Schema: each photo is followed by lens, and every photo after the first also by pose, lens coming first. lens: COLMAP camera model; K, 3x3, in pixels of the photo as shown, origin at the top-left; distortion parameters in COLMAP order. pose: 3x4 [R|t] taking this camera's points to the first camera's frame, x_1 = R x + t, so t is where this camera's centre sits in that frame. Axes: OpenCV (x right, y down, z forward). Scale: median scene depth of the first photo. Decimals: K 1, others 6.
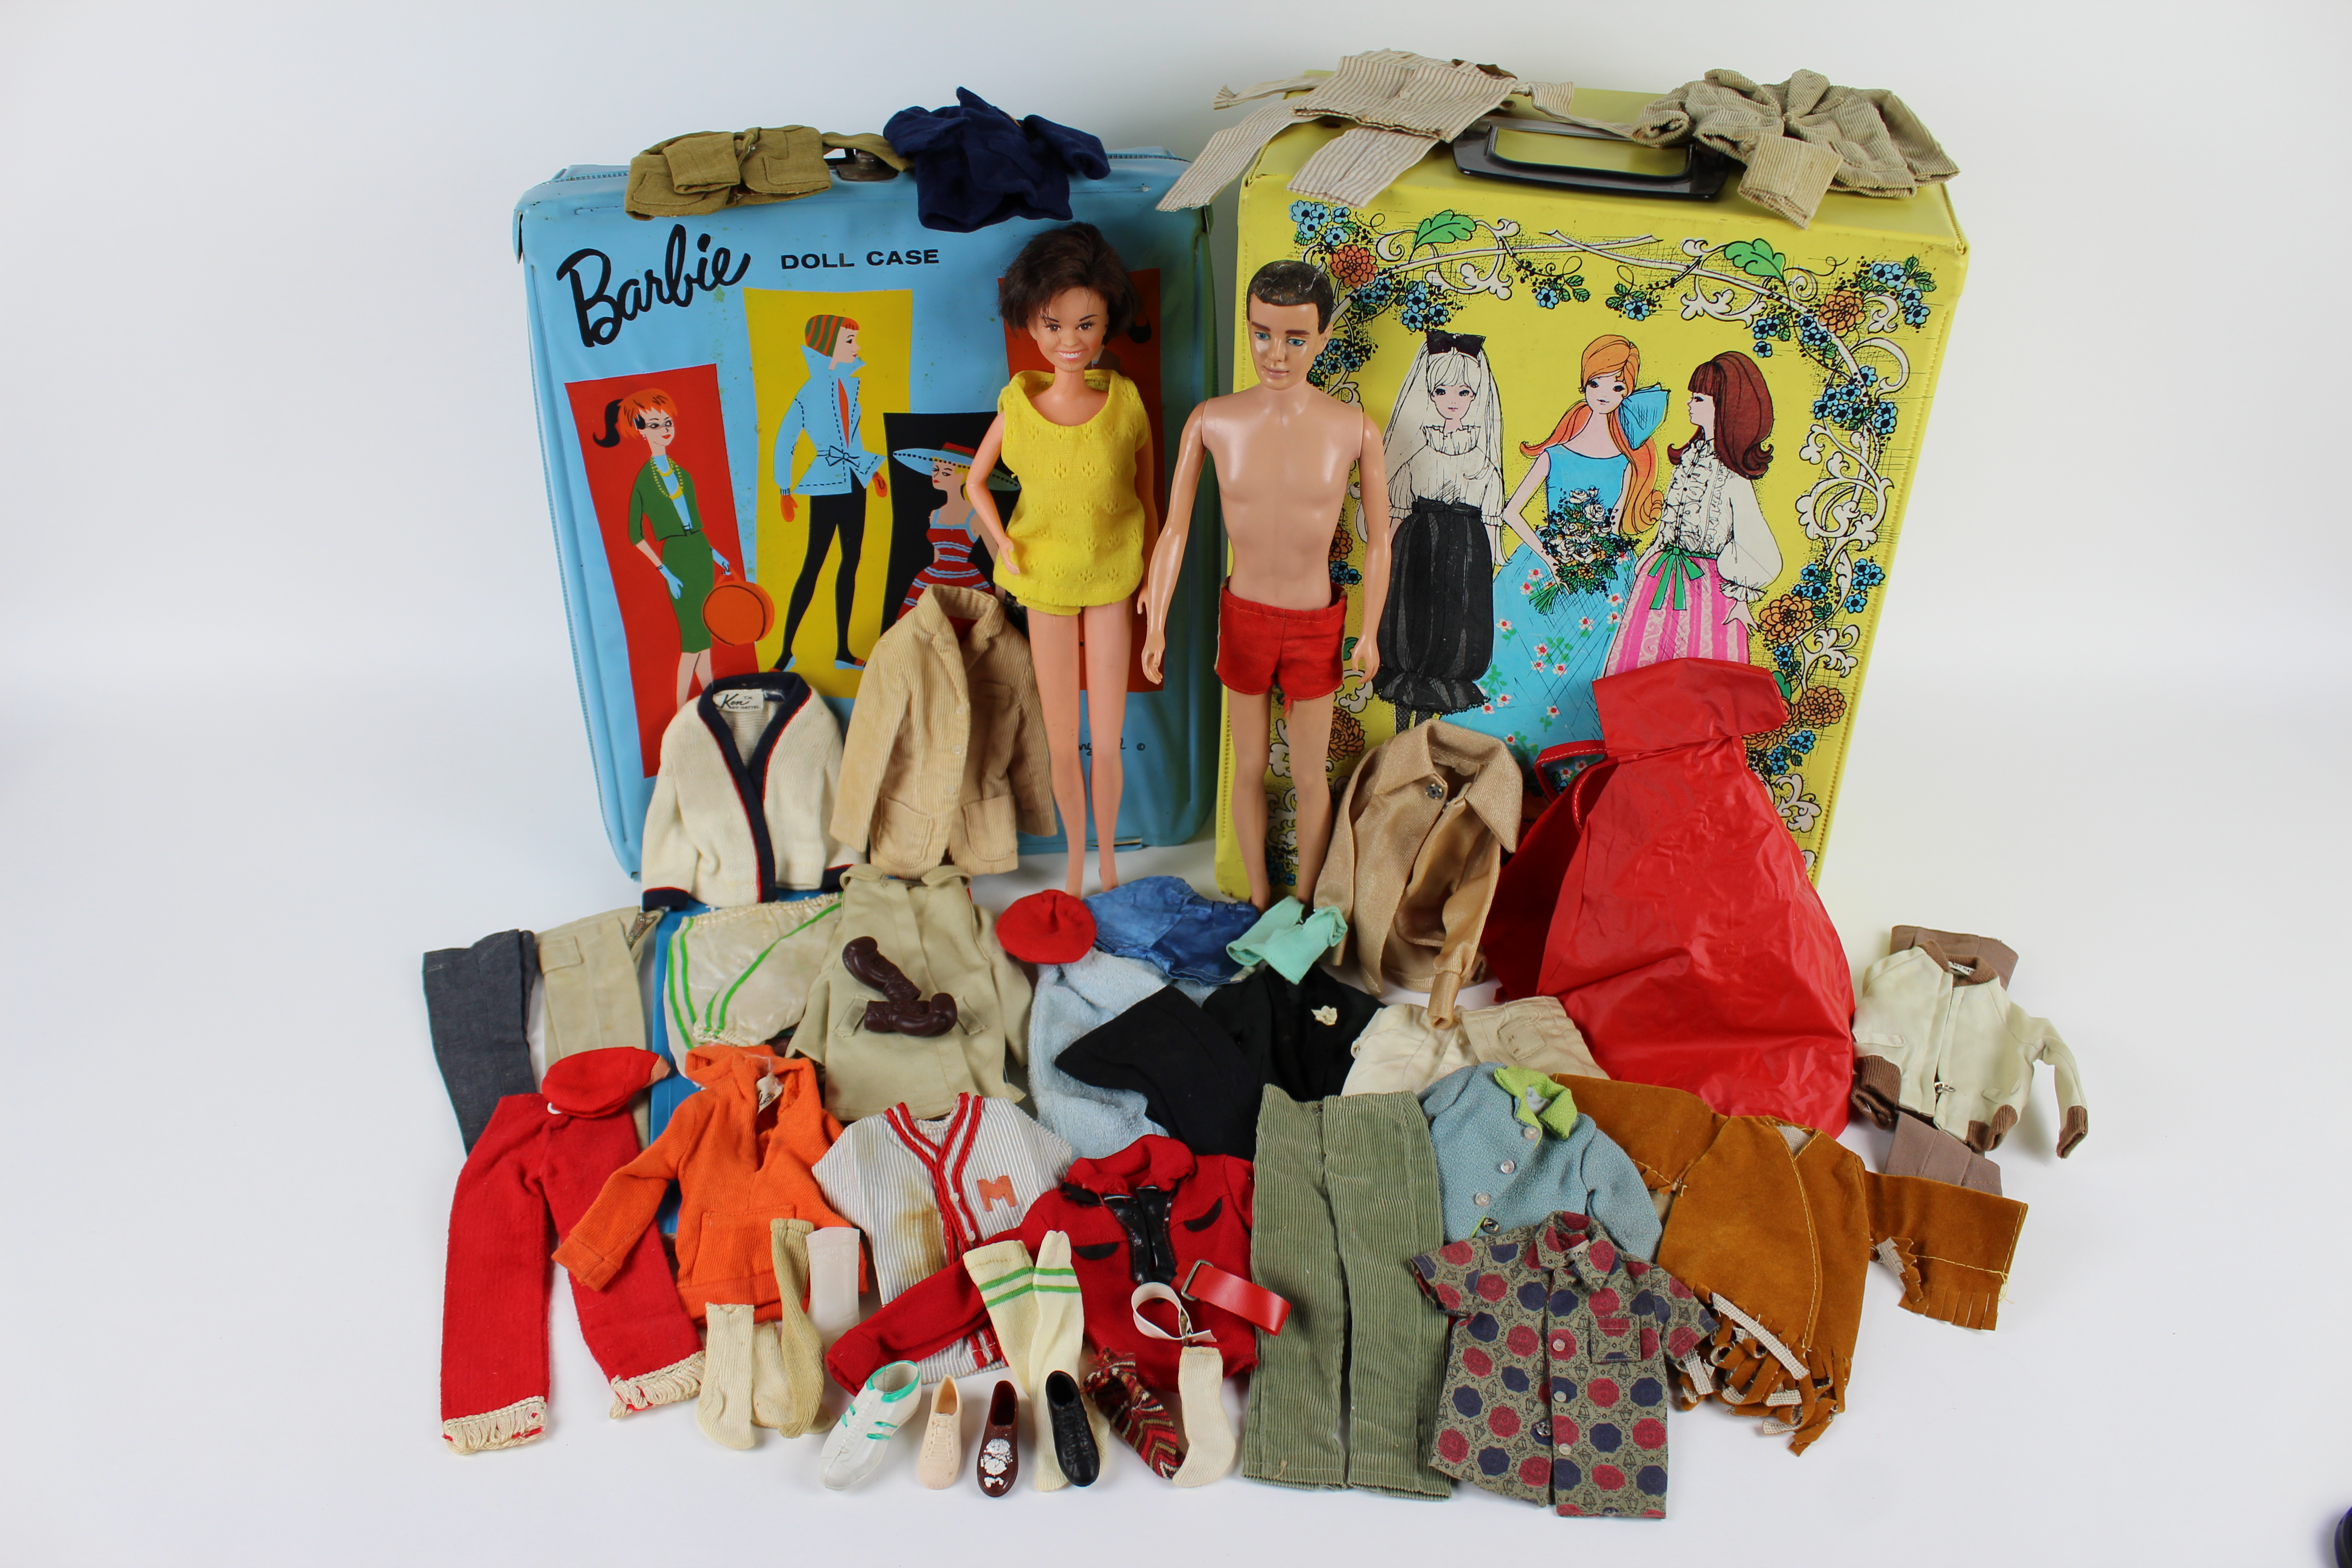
lens RADIAL K [[1930.4, 0, 1176.0], [0, 1930.4, 784.0], [0, 0, 1]] dist [-0.172790, 0.147380]
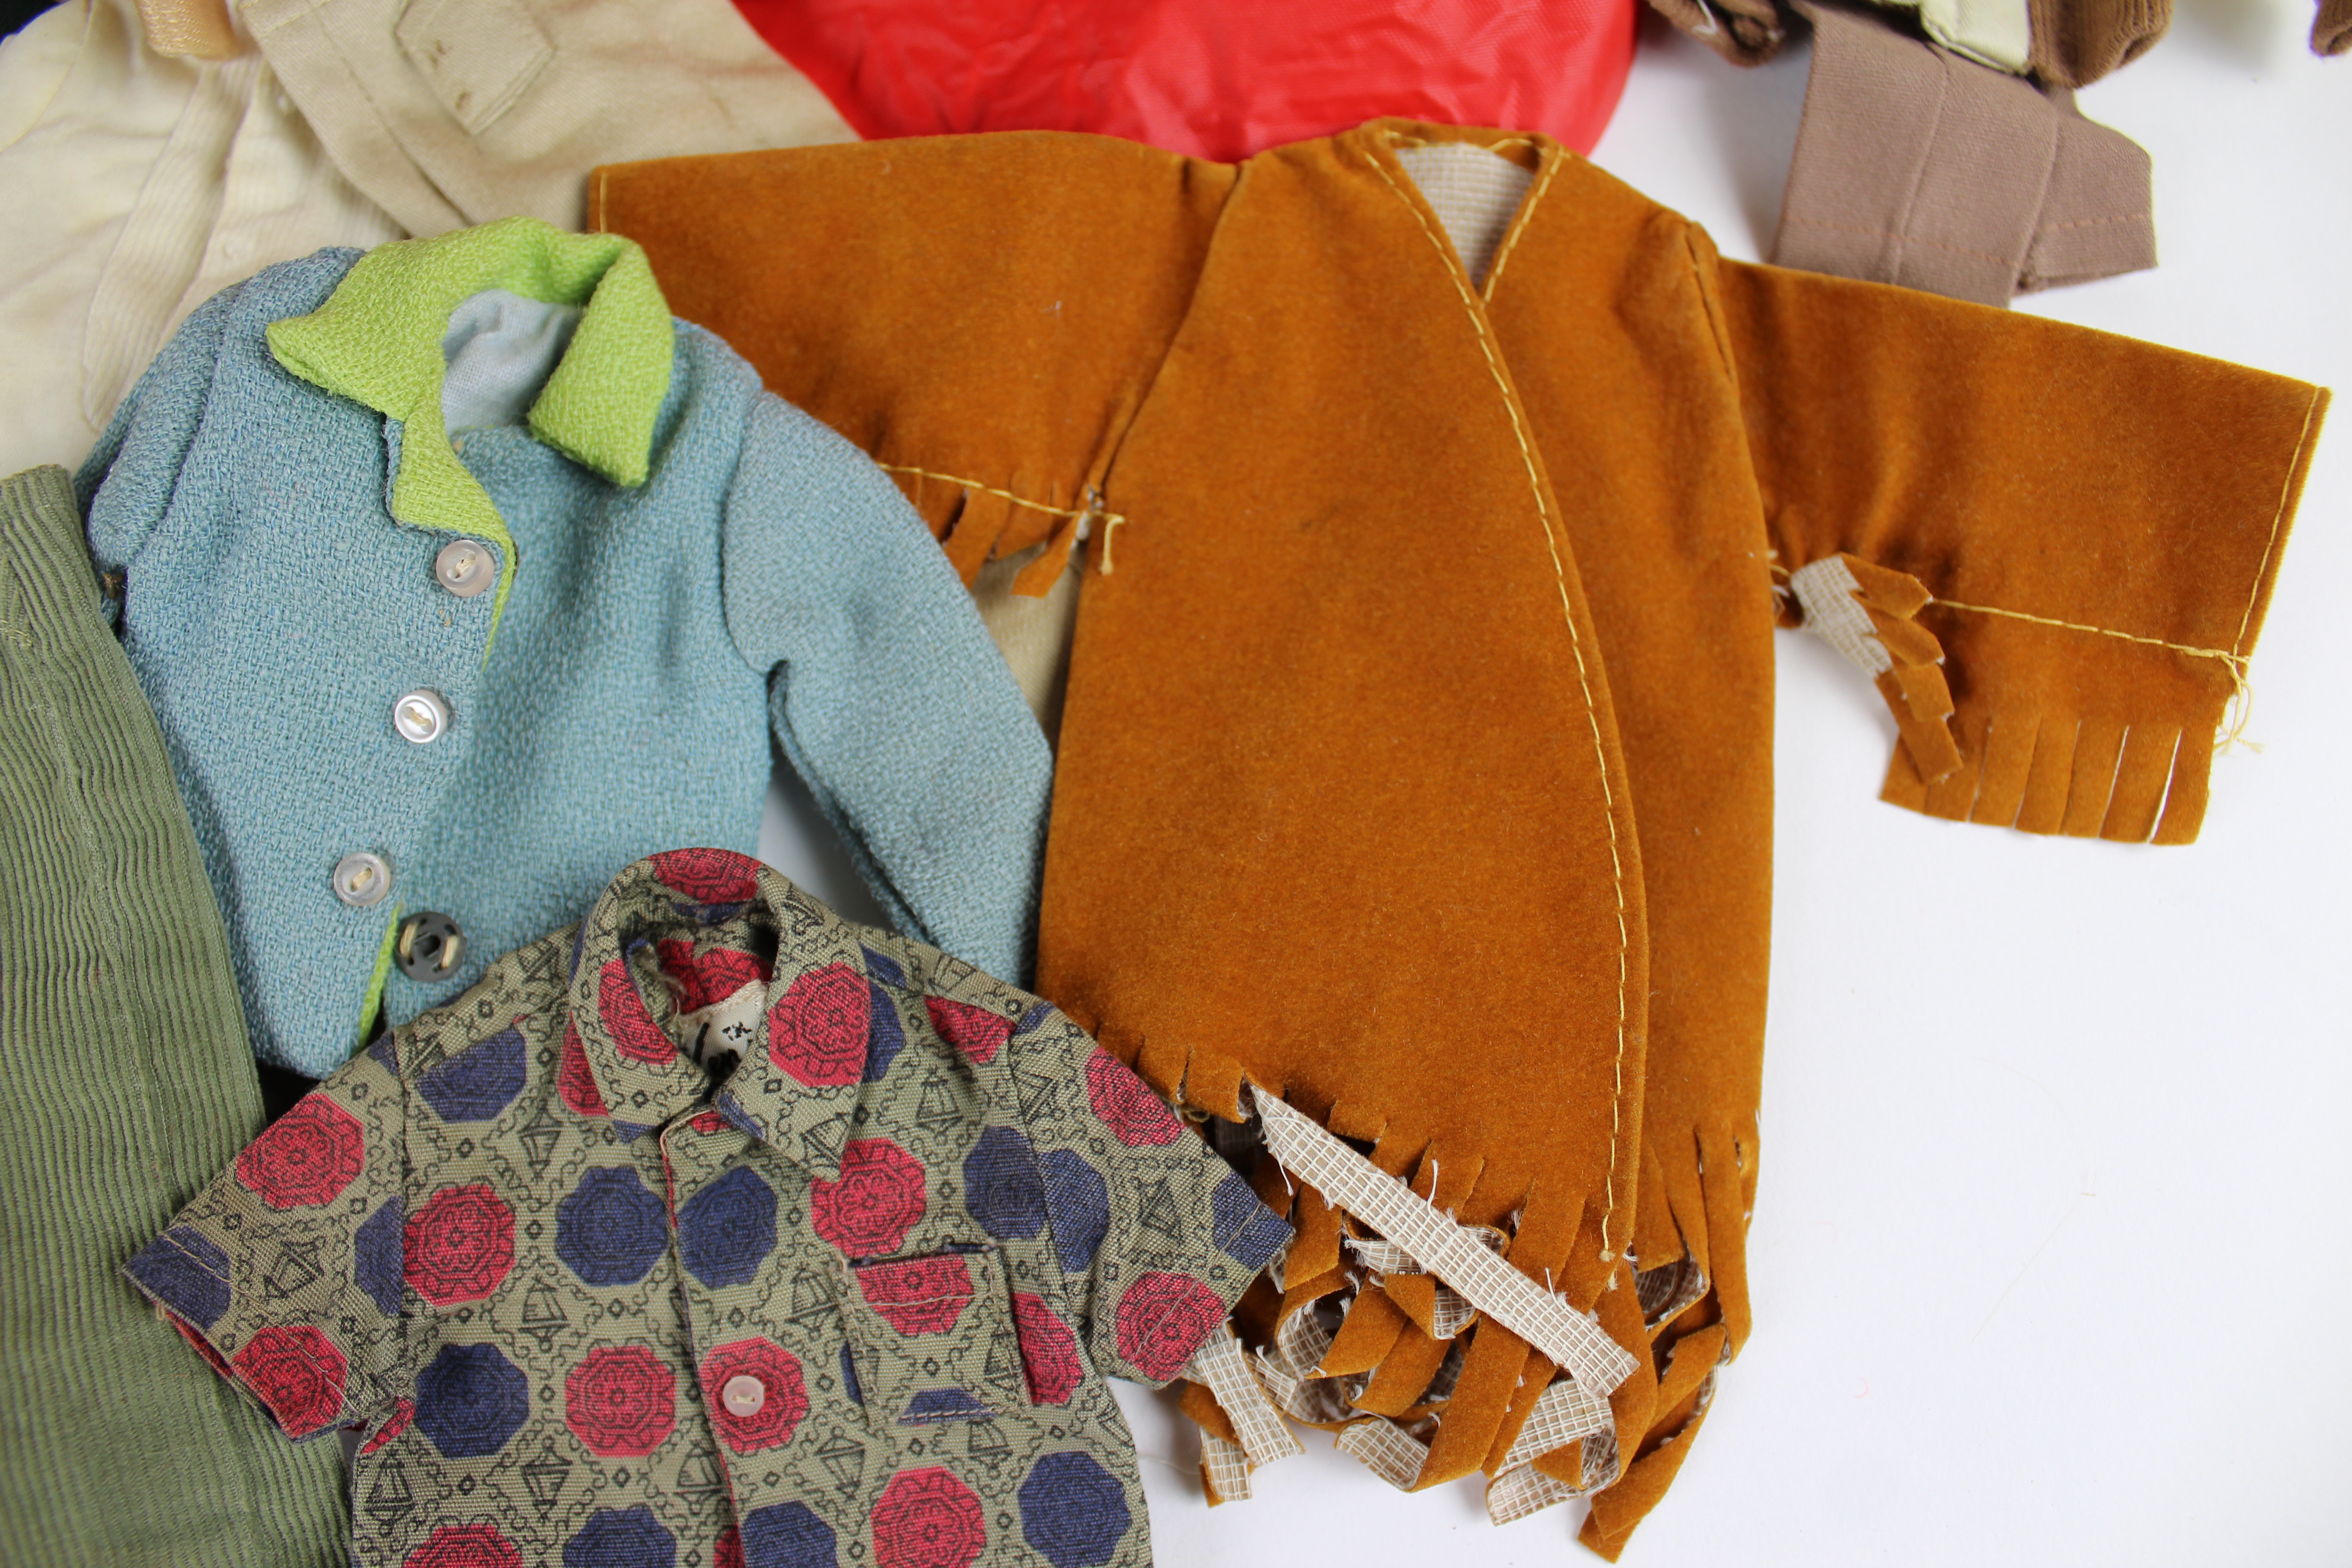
lens RADIAL K [[1872.7, 0, 1160.3], [0, 1872.7, 782.5], [0, 0, 1]] dist [-0.172649, 0.130715]
pose [[0.956059, -0.290194, 0.041708, 0.249234], [0.187748, 0.715291, 0.673134, 0.056067], [-0.225173, -0.635725, 0.738343, 0.762457]]
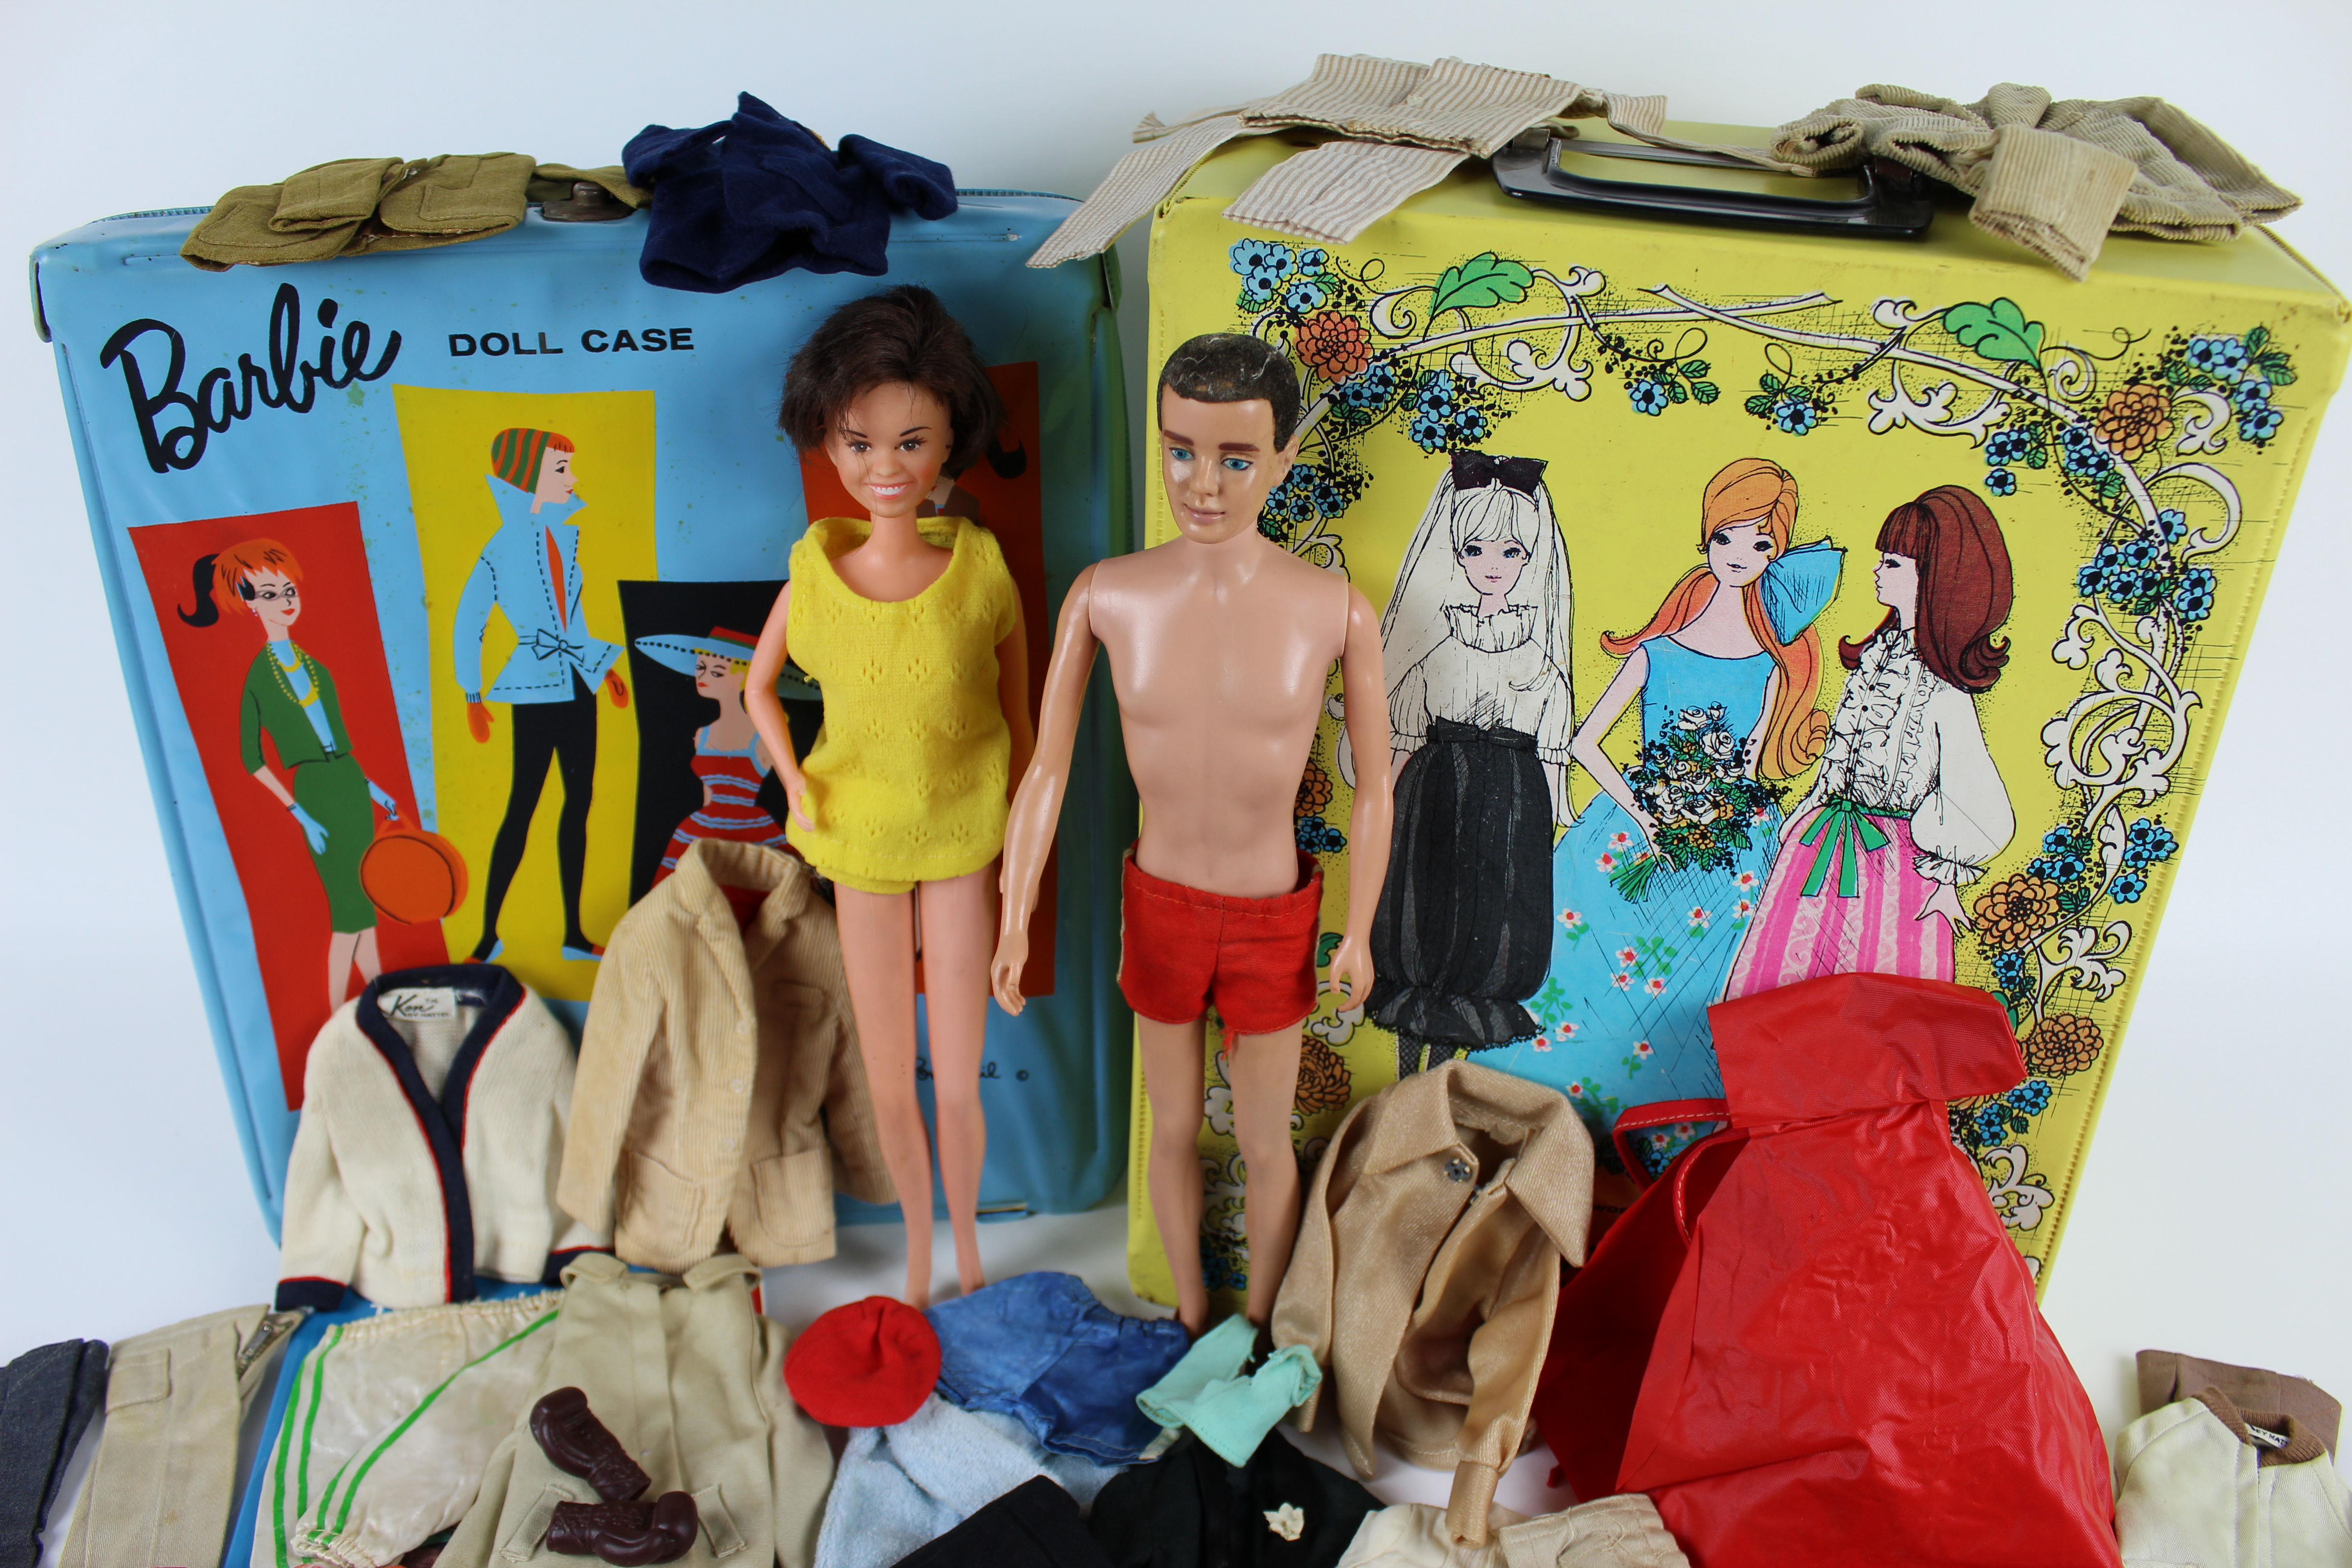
lens RADIAL K [[1922.1, 0, 1171.7], [0, 1922.1, 780.9], [0, 0, 1]] dist [-0.172799, 0.142895]
pose [[0.999946, 0.010257, -0.001854, 0.042189], [-0.010392, 0.994827, -0.101052, -0.066910], [0.000808, 0.101066, 0.994879, 0.389747]]
